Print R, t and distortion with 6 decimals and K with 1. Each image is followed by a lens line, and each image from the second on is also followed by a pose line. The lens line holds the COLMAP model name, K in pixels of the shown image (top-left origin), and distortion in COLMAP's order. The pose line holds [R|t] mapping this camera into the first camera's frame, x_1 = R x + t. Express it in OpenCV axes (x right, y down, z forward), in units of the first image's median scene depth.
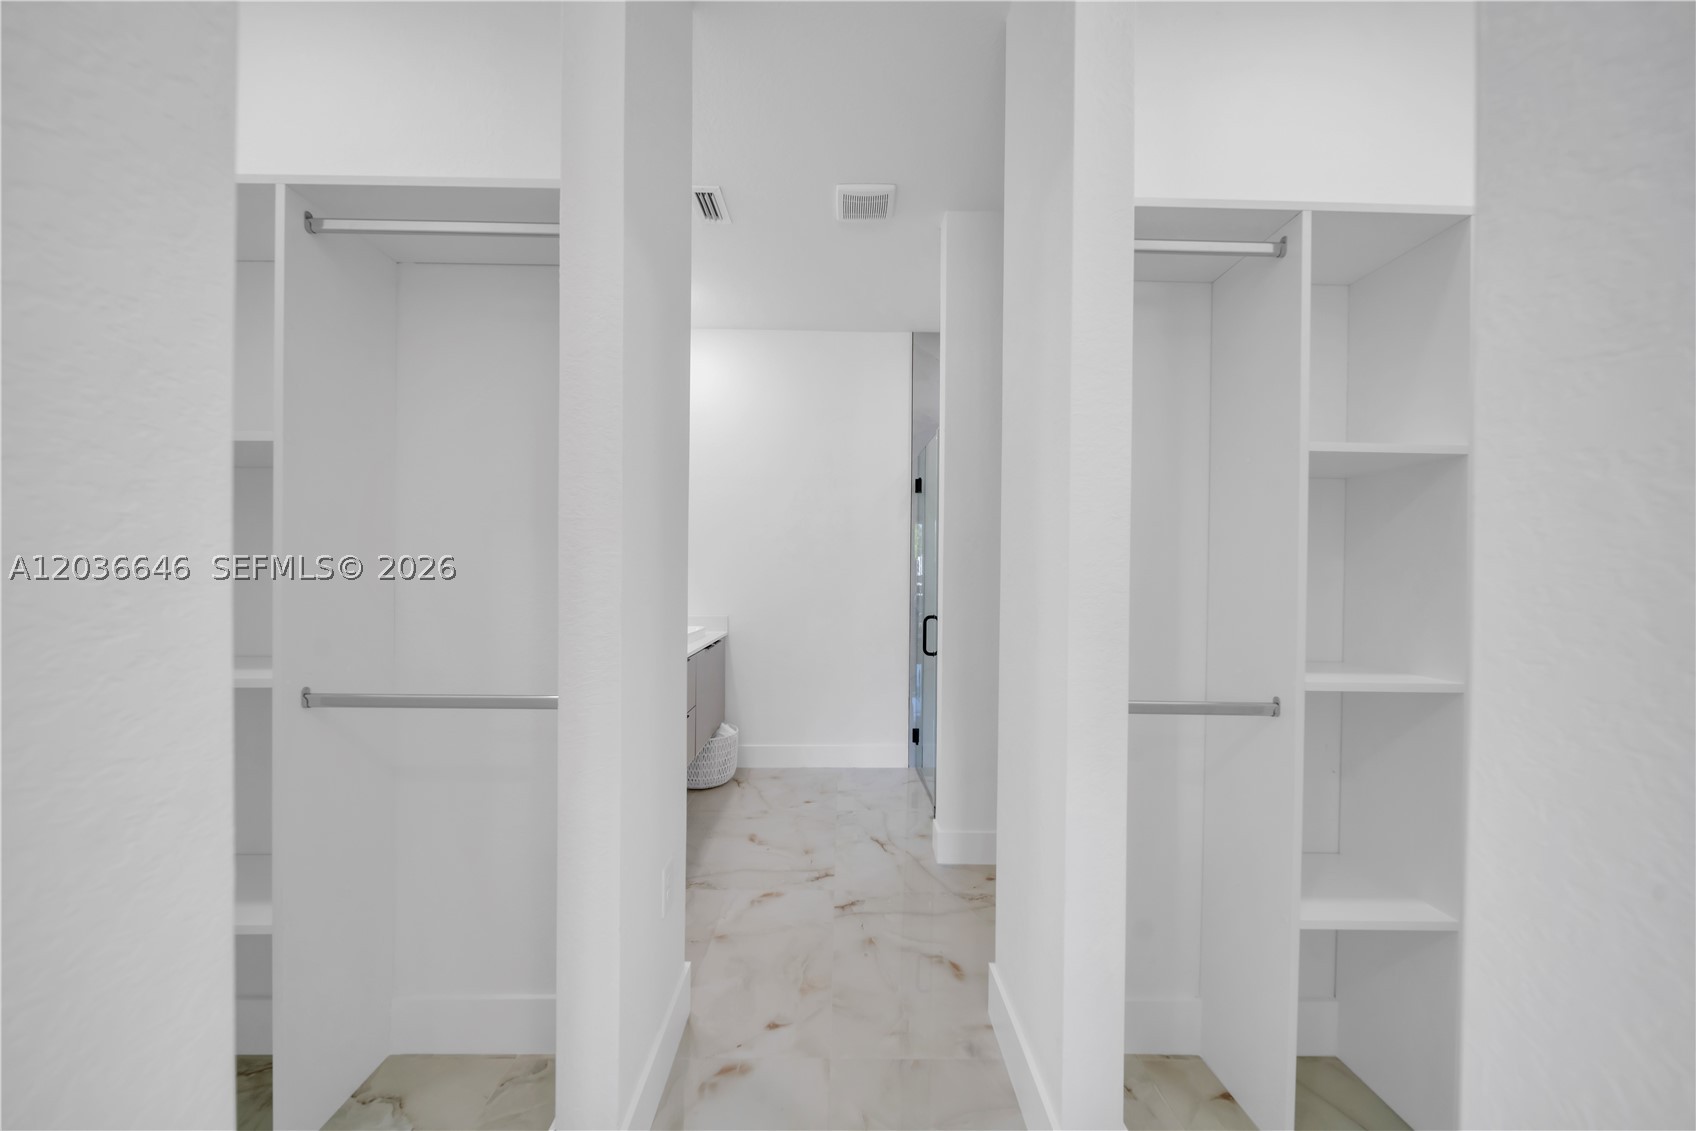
lens RADIAL K [[585.9, 0, 848.7], [0, 585.9, 575.0], [0, 0, 1]] dist [-0.000340, -0.000730]
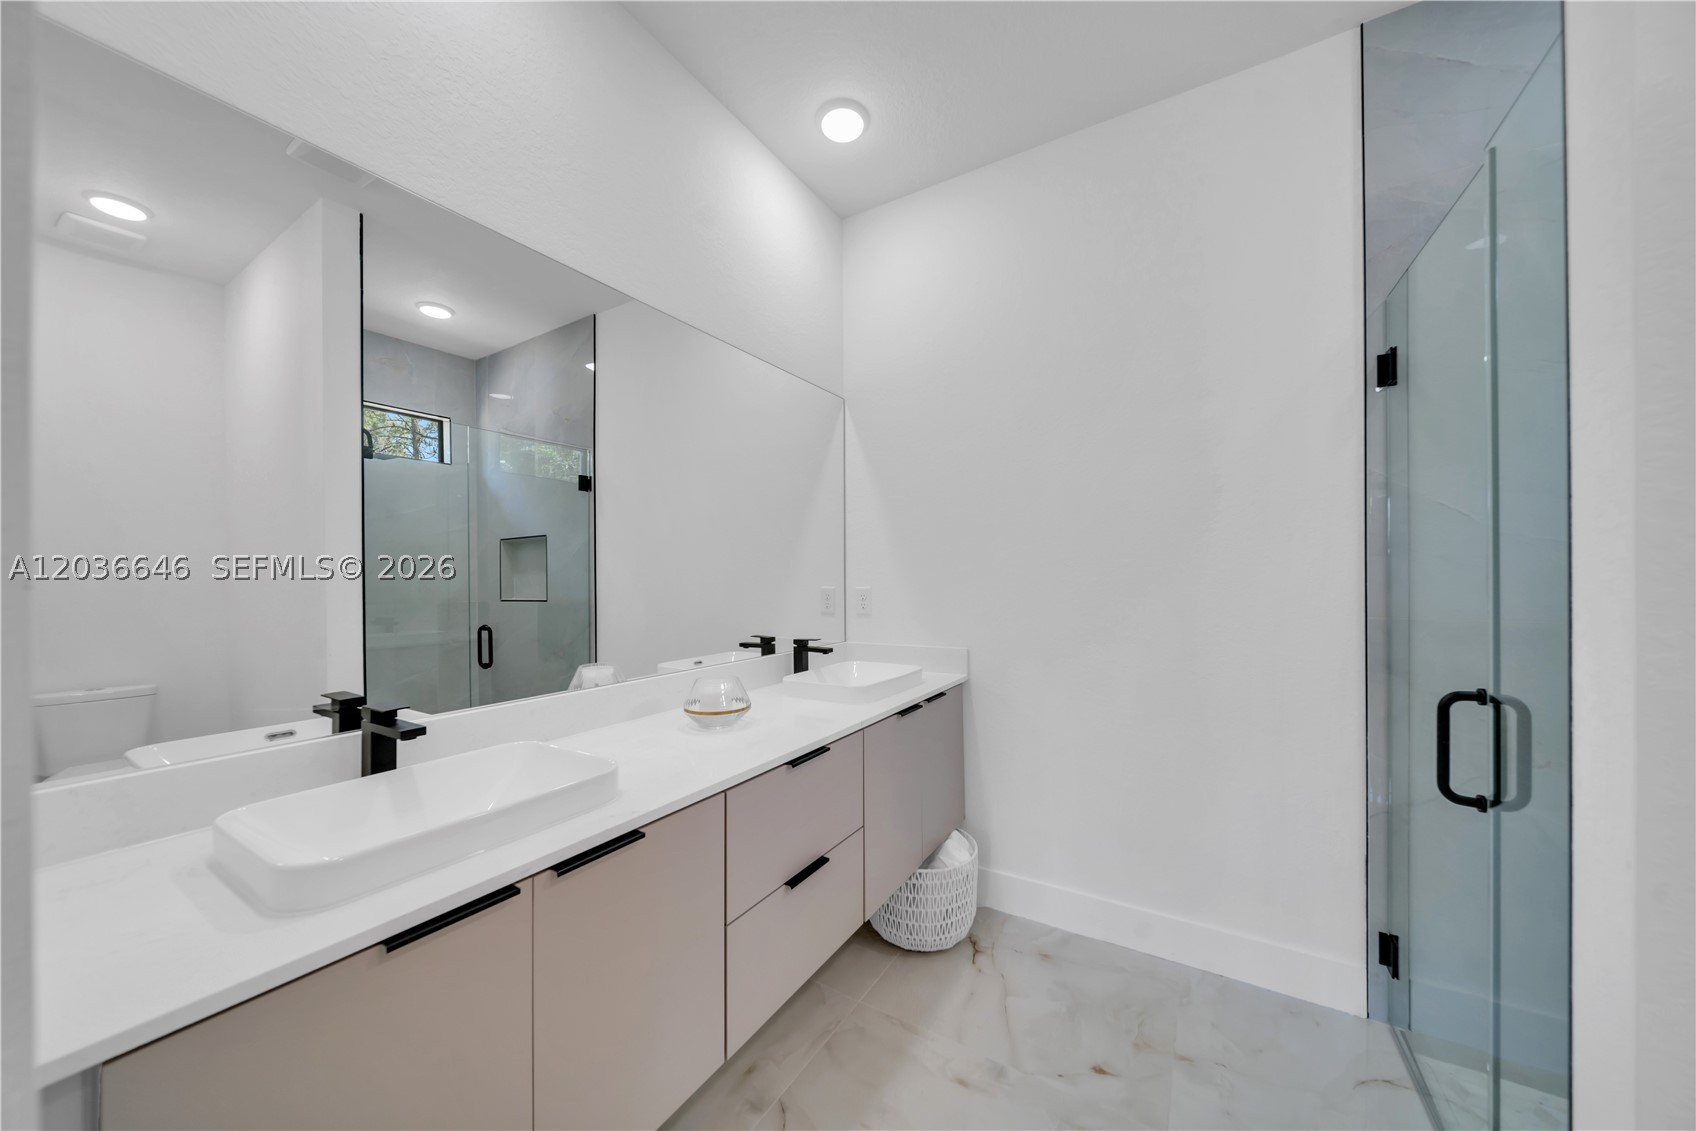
lens RADIAL K [[585.9, 0, 848.7], [0, 585.9, 575.0], [0, 0, 1]] dist [-0.000340, -0.000730]
pose [[0.844495, -0.013538, -0.535393, 0.014611], [0.009763, 0.999903, -0.009884, -0.001497], [0.535475, 0.003120, 0.844545, 0.465420]]
